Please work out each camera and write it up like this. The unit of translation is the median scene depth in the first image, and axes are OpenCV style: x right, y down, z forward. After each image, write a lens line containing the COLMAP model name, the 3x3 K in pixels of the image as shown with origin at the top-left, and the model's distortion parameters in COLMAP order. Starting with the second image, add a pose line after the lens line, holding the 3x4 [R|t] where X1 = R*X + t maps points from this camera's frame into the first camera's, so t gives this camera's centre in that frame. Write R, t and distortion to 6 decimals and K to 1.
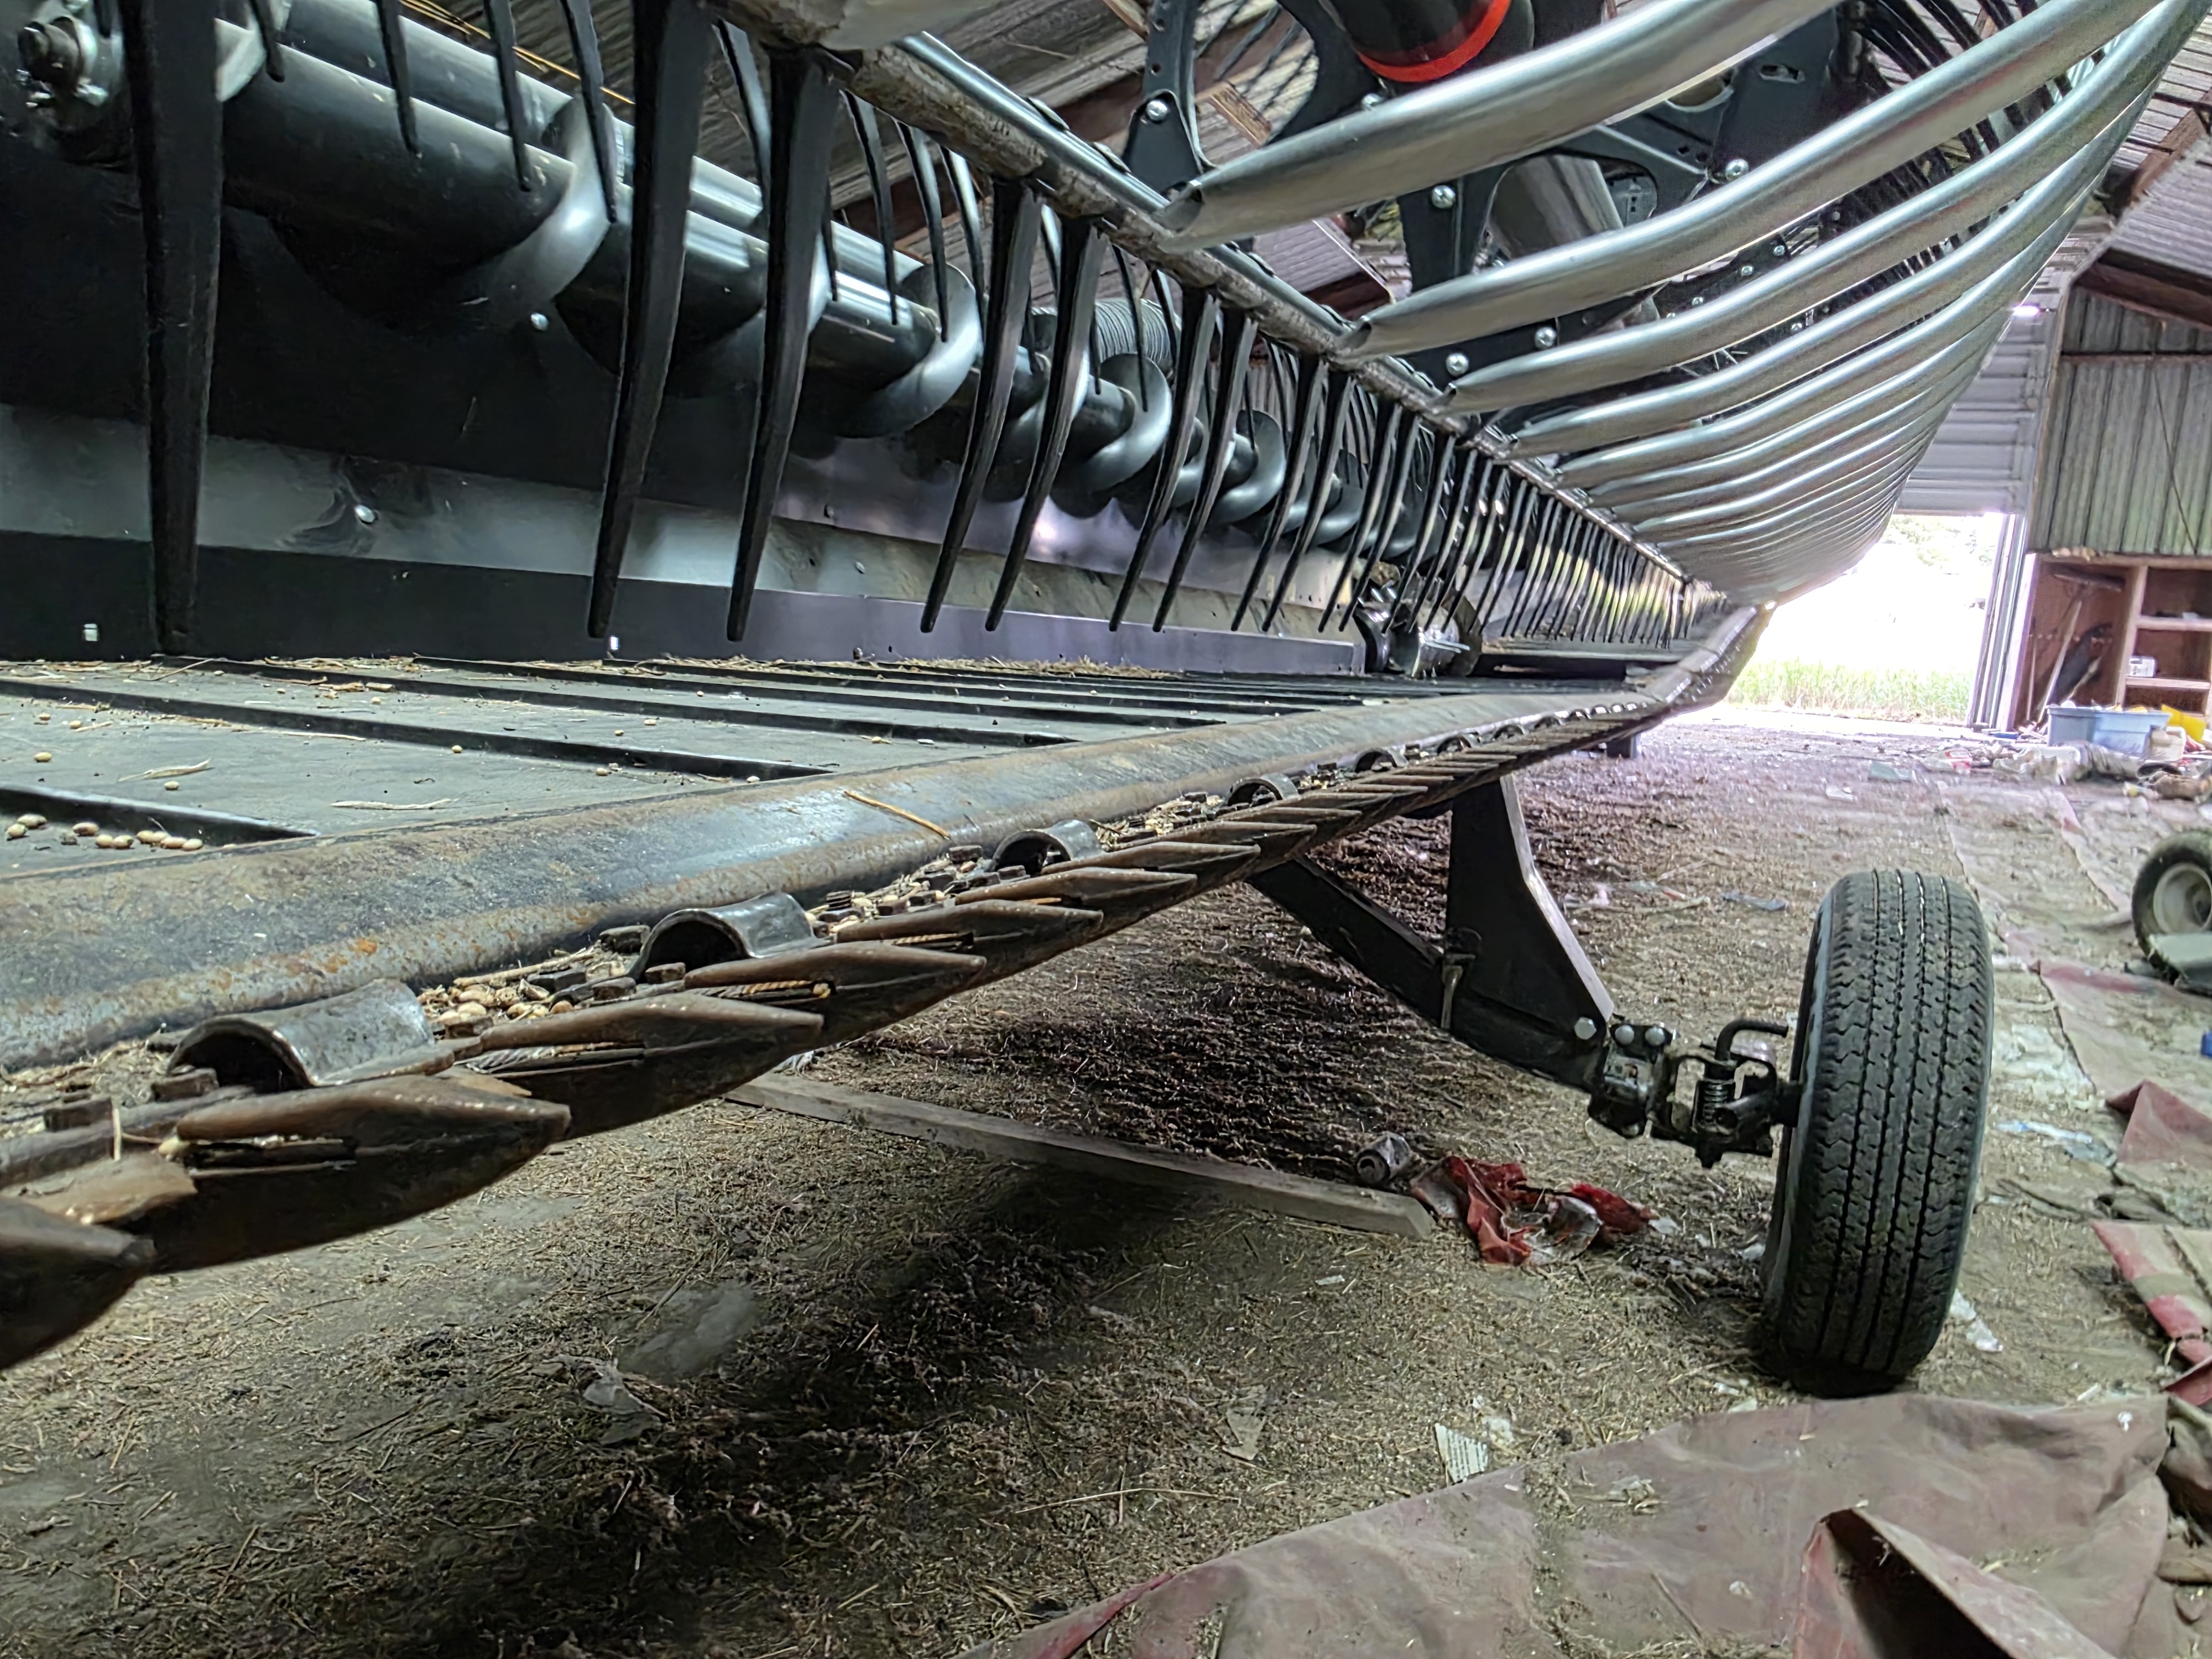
lens RADIAL K [[1535.4, 0, 1103.3], [0, 1535.4, 885.2], [0, 0, 1]] dist [0.009518, 0.003284]
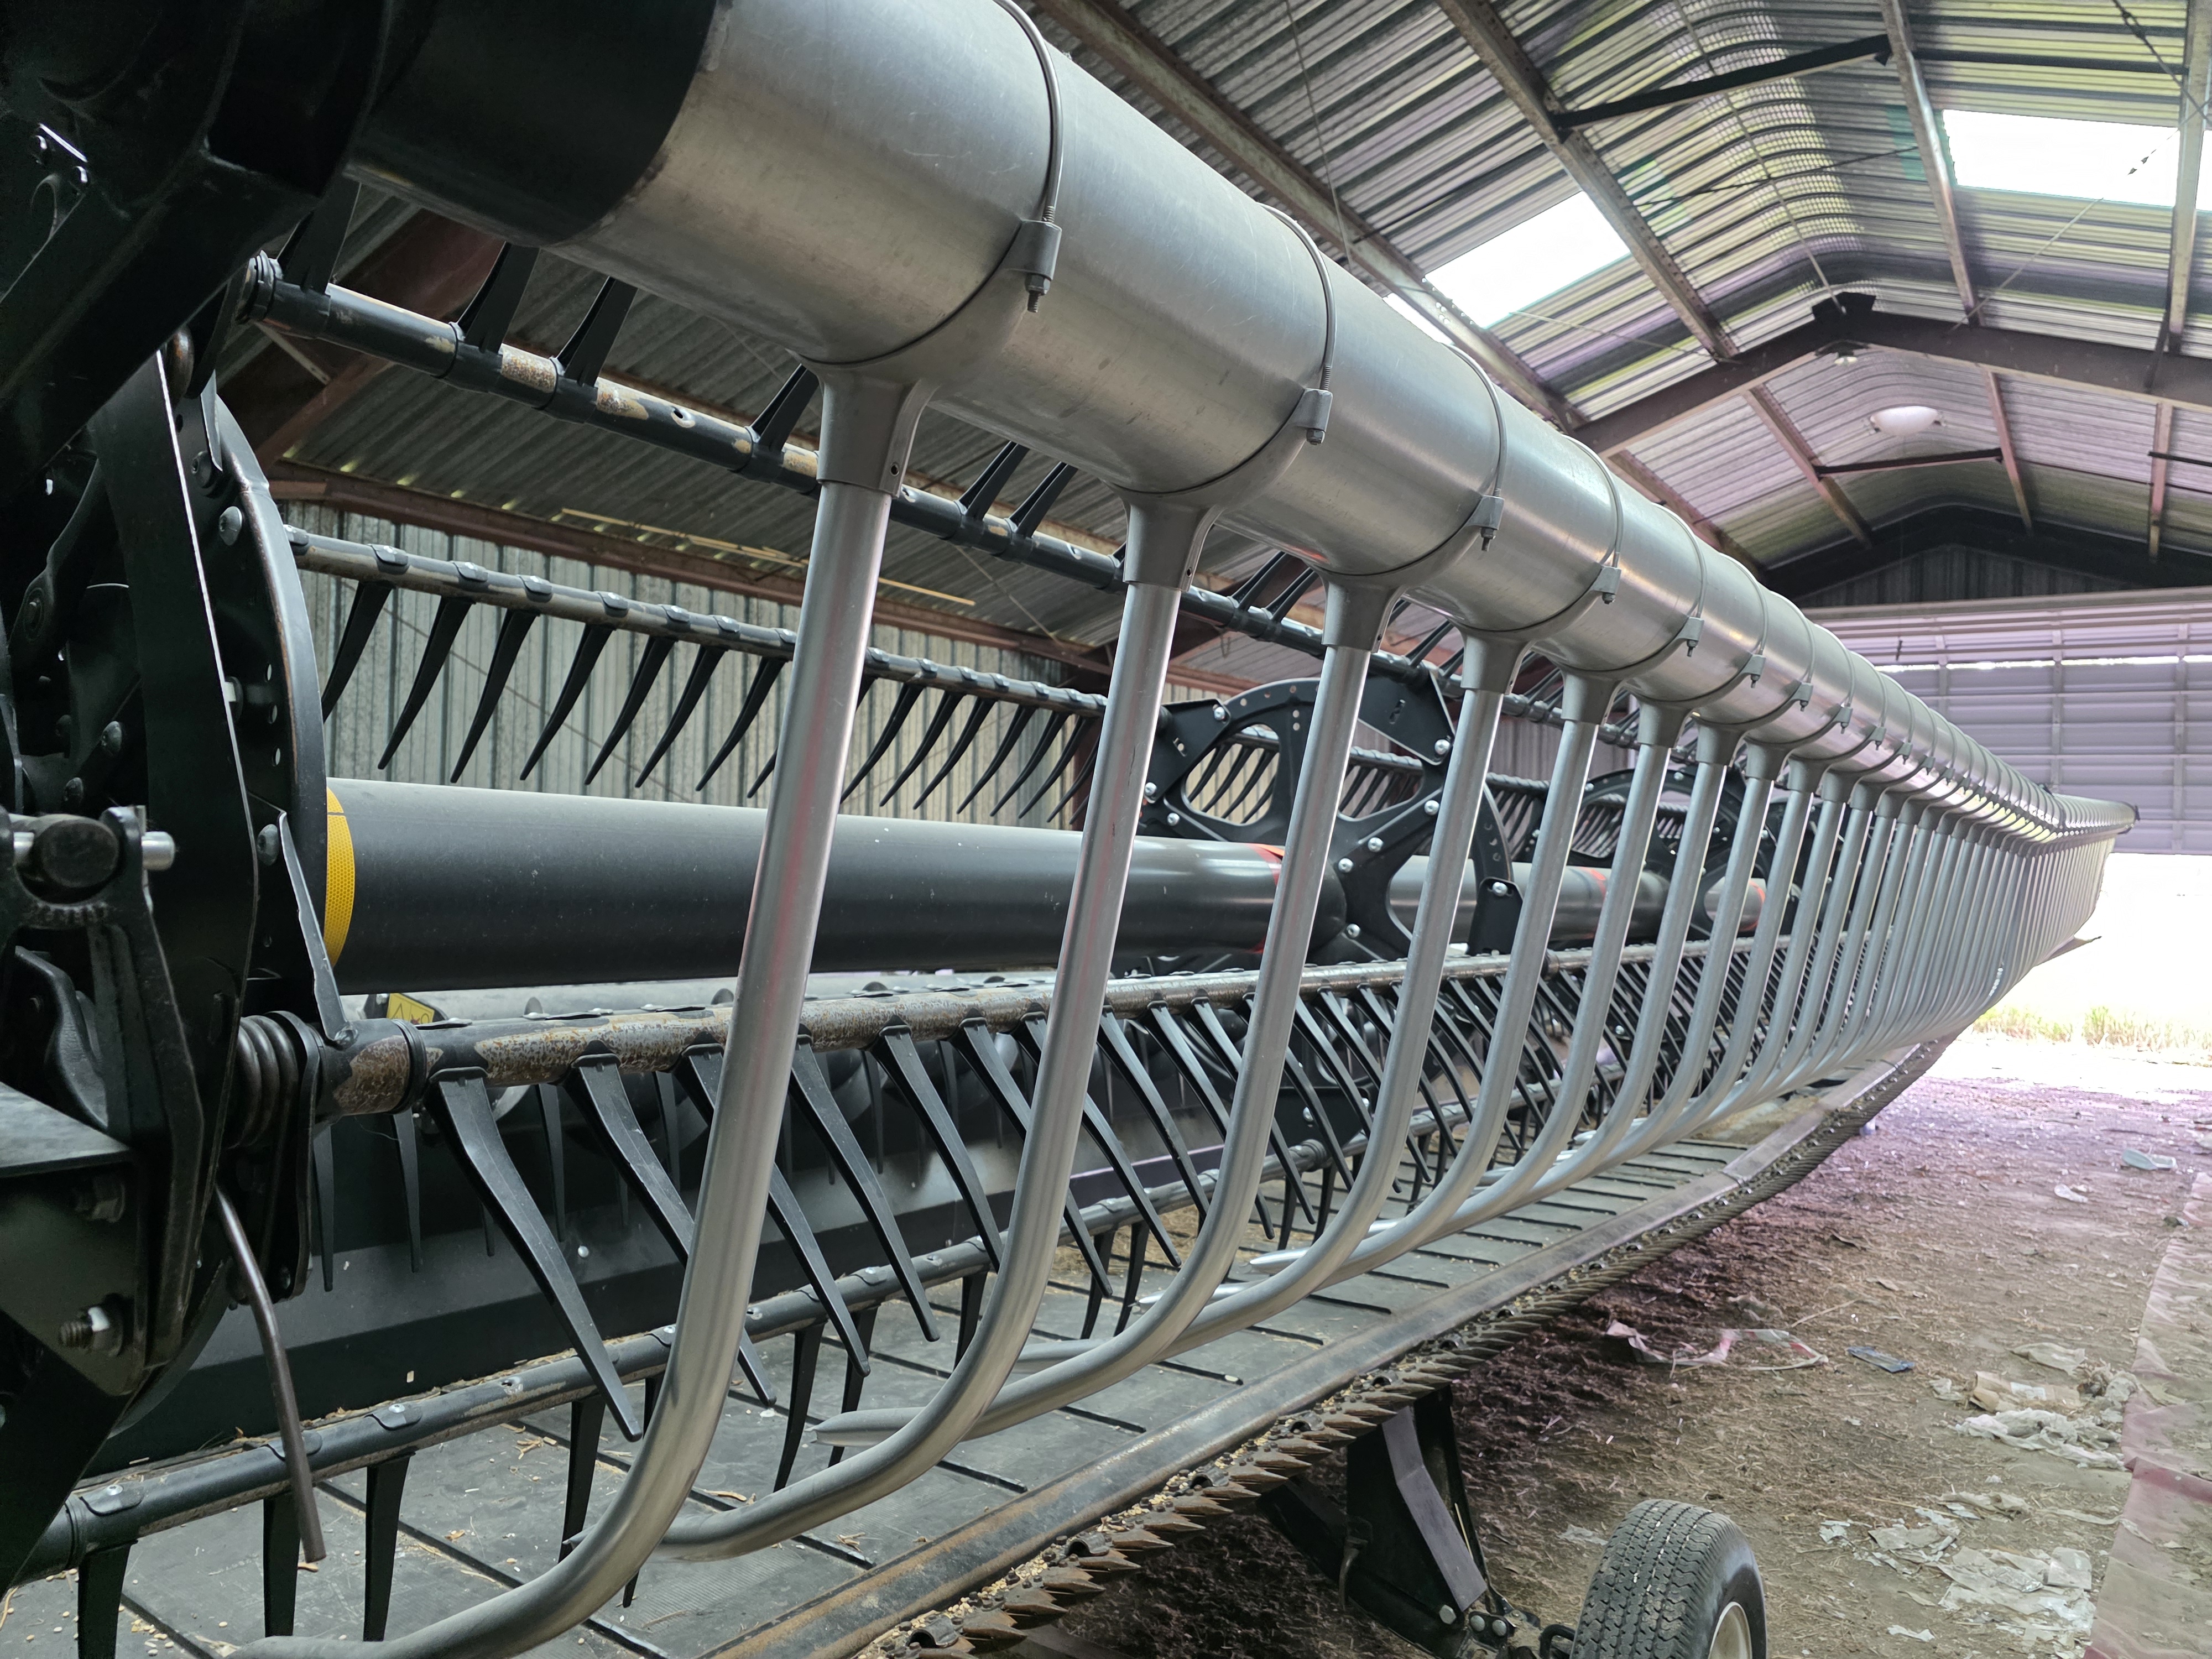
lens RADIAL K [[1515.0, 0, 1122.4], [0, 1515.0, 834.3], [0, 0, 1]] dist [0.057984, -0.045984]
pose [[0.981592, -0.025872, -0.189228, 0.365988], [-0.014678, 0.977633, -0.209803, -0.320857], [0.190424, 0.208718, 0.959258, -0.489126]]
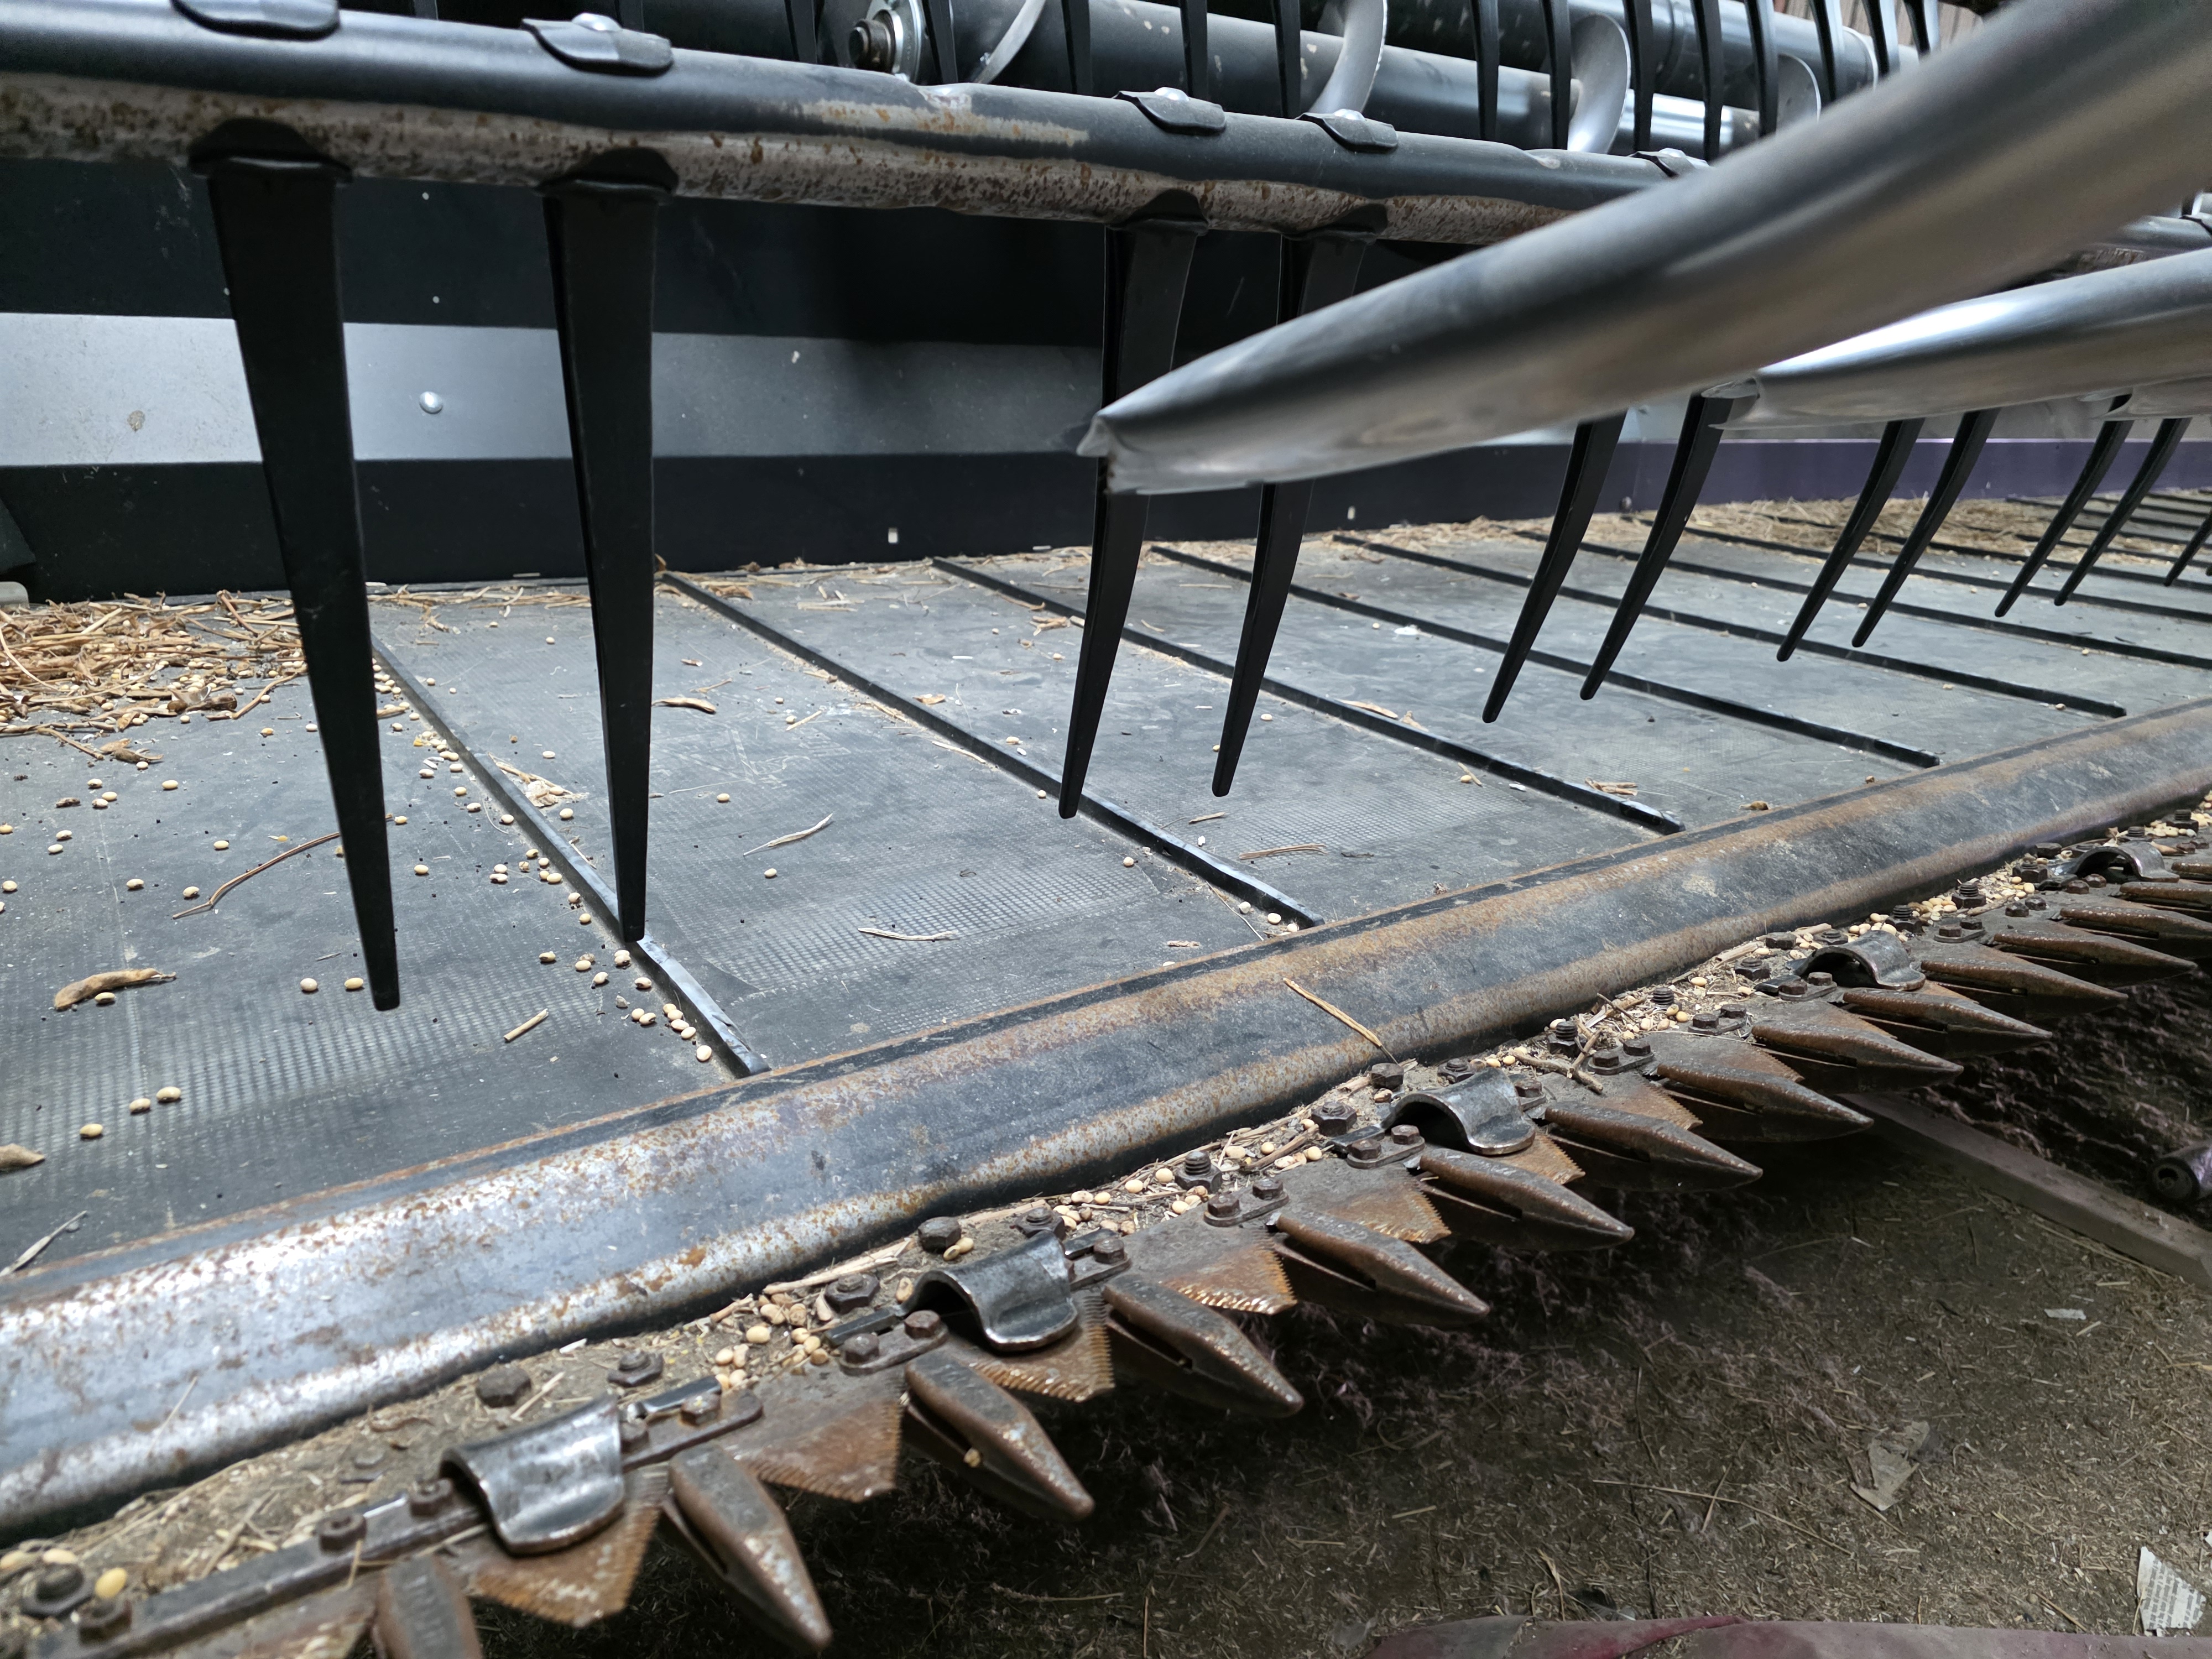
lens RADIAL K [[1515.0, 0, 1122.4], [0, 1515.0, 834.3], [0, 0, 1]] dist [0.057984, -0.045984]
pose [[0.862481, 0.161666, -0.479574, 0.076405], [-0.089077, 0.981305, 0.170604, -0.121565], [0.498189, -0.104424, 0.860757, 0.041990]]
